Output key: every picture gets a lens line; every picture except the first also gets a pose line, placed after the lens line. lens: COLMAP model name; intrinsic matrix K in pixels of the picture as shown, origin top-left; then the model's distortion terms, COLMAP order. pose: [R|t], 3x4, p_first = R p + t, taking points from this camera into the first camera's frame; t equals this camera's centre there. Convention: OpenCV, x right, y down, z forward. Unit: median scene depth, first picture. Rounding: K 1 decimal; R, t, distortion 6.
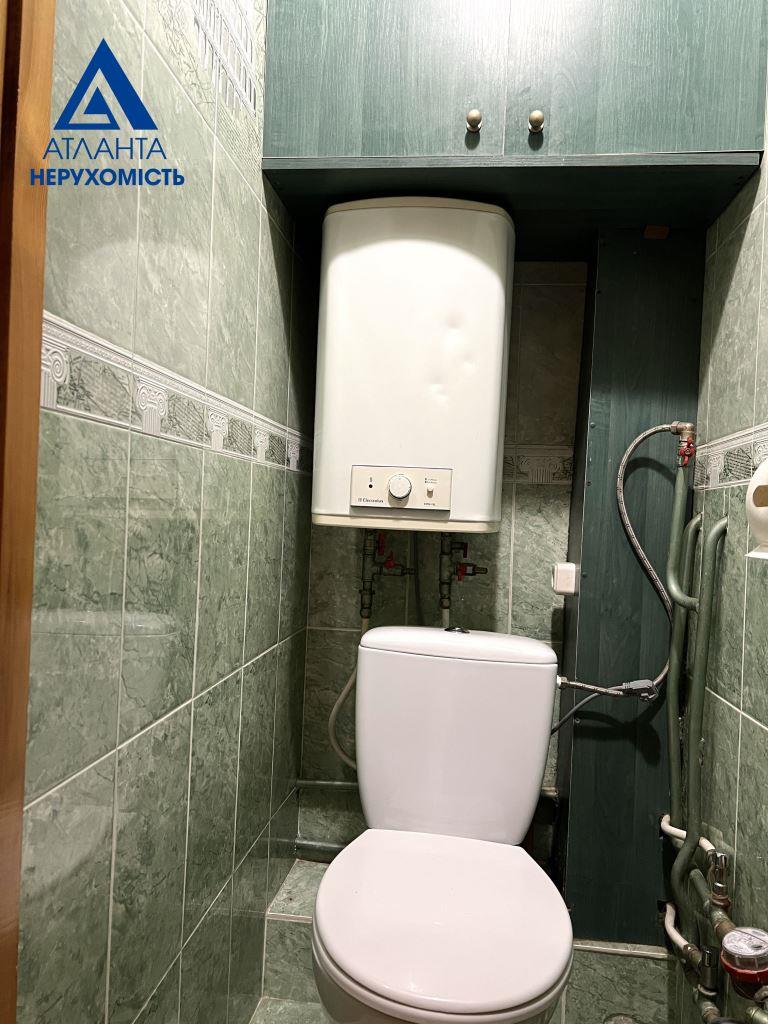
lens RADIAL K [[768.7, 0, 388.8], [0, 768.7, 511.3], [0, 0, 1]] dist [0.074542, -0.085136]
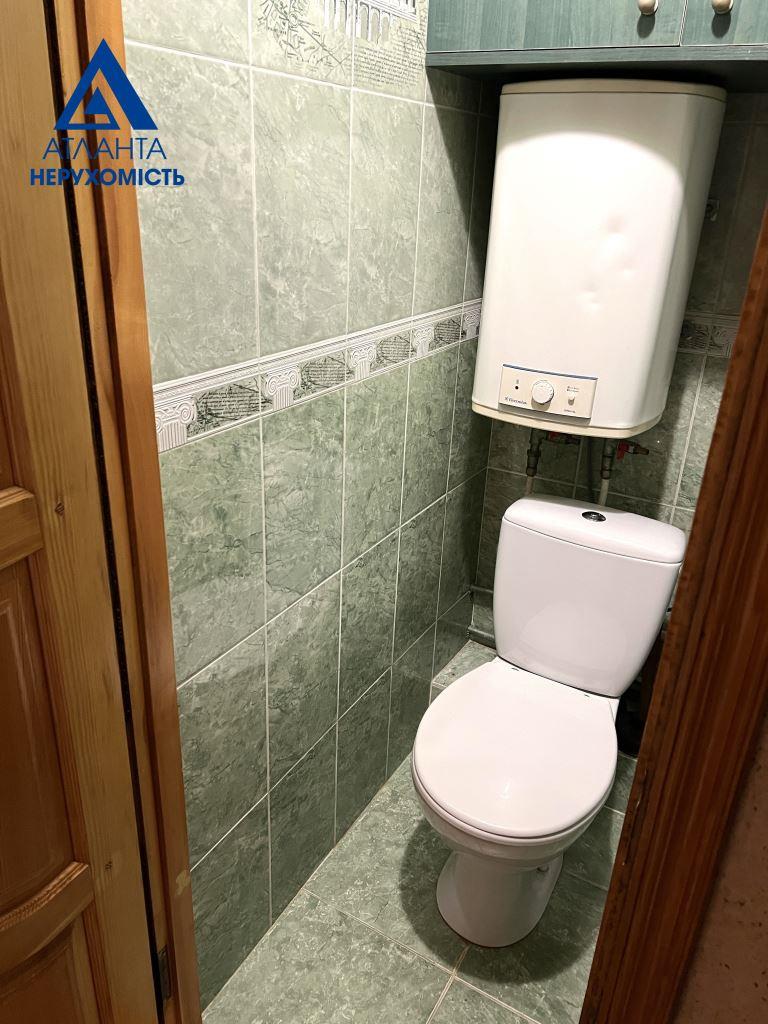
lens RADIAL K [[768.7, 0, 378.0], [0, 768.7, 512.0], [0, 0, 1]] dist [0.074542, -0.085136]
pose [[0.917669, 0.154345, -0.366145, 0.227009], [-0.002158, 0.923397, 0.383840, -0.295423], [0.397341, -0.351448, 0.847706, -0.054292]]
